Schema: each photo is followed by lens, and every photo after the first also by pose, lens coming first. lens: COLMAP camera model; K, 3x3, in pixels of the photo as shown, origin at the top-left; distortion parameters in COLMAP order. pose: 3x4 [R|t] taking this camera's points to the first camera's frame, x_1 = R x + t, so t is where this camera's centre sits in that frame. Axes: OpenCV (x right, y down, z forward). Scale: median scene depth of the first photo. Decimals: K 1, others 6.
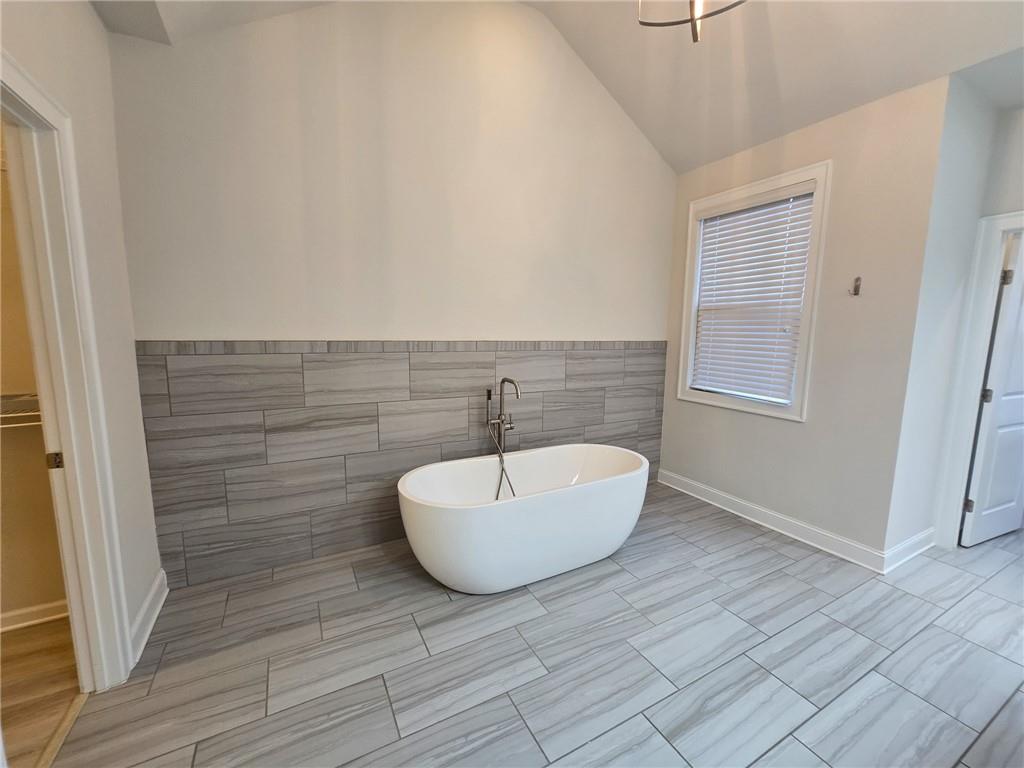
lens RADIAL K [[422.6, 0, 518.3], [0, 422.6, 387.7], [0, 0, 1]] dist [-0.001572, -0.000343]
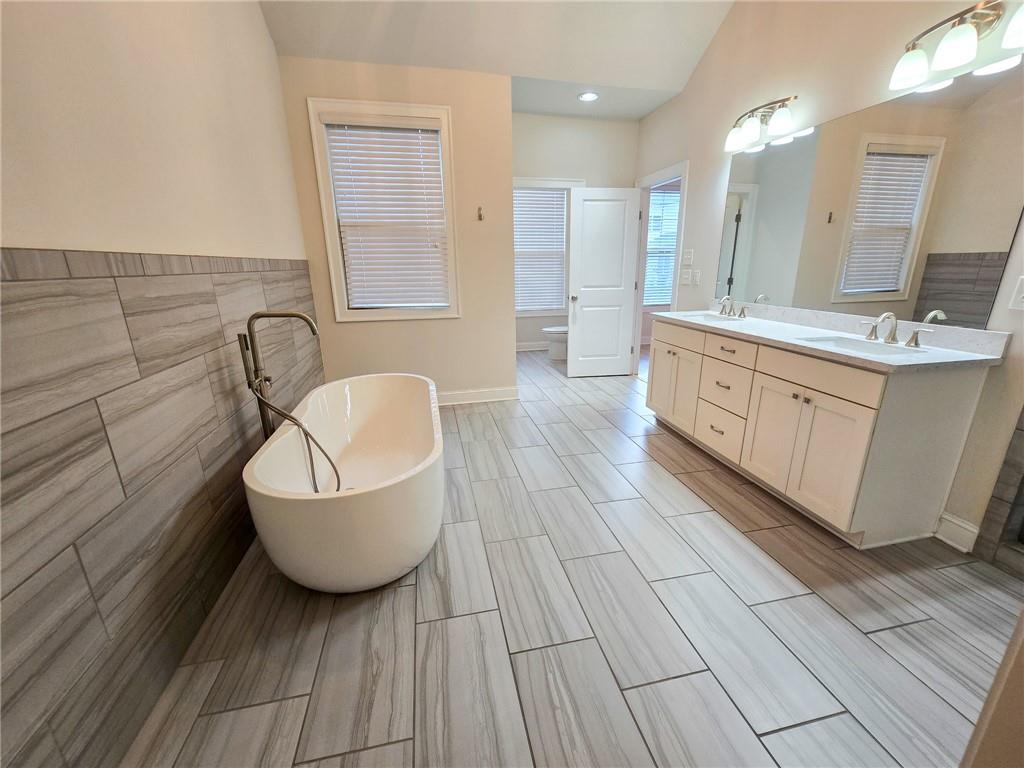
lens RADIAL K [[422.6, 0, 518.3], [0, 422.6, 387.7], [0, 0, 1]] dist [-0.001572, -0.000343]
pose [[0.277907, -0.286326, 0.916943, -0.606873], [0.144002, 0.956176, 0.254933, -0.022815], [-0.949753, 0.061194, 0.306960, 0.453334]]
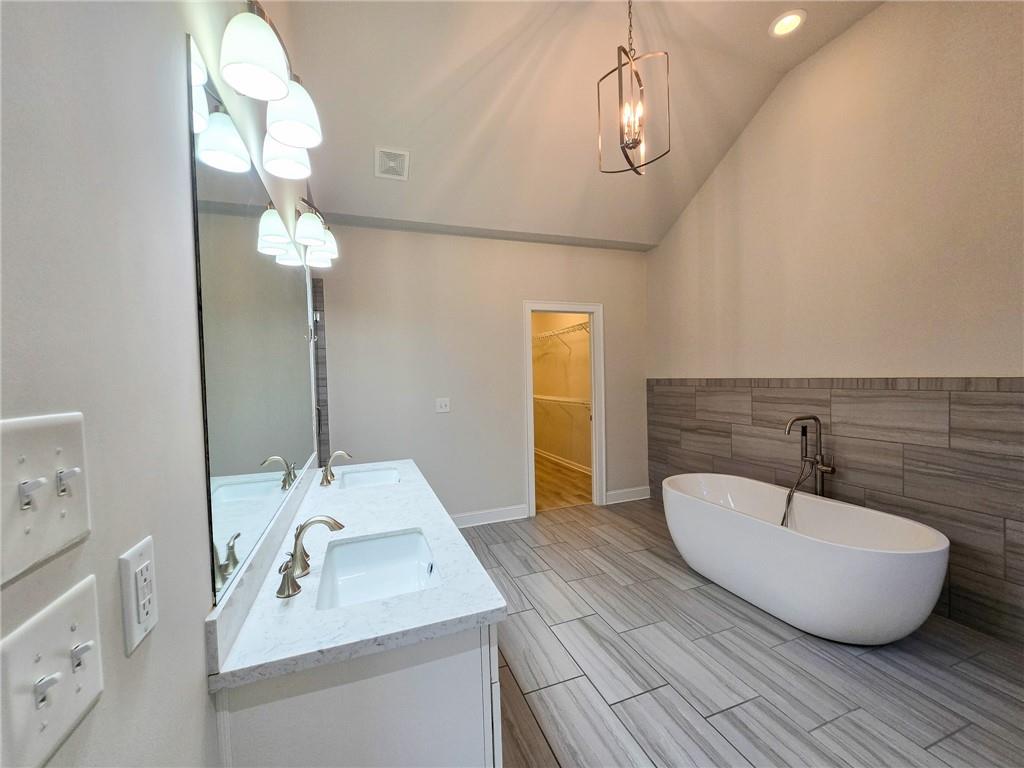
lens RADIAL K [[417.5, 0, 516.7], [0, 417.5, 384.7], [0, 0, 1]] dist [0.001319, 0.000028]
pose [[-0.145212, 0.012726, -0.989319, 1.106519], [-0.105105, 0.994061, 0.028215, -0.054144], [0.983802, 0.108080, -0.143012, 0.495272]]
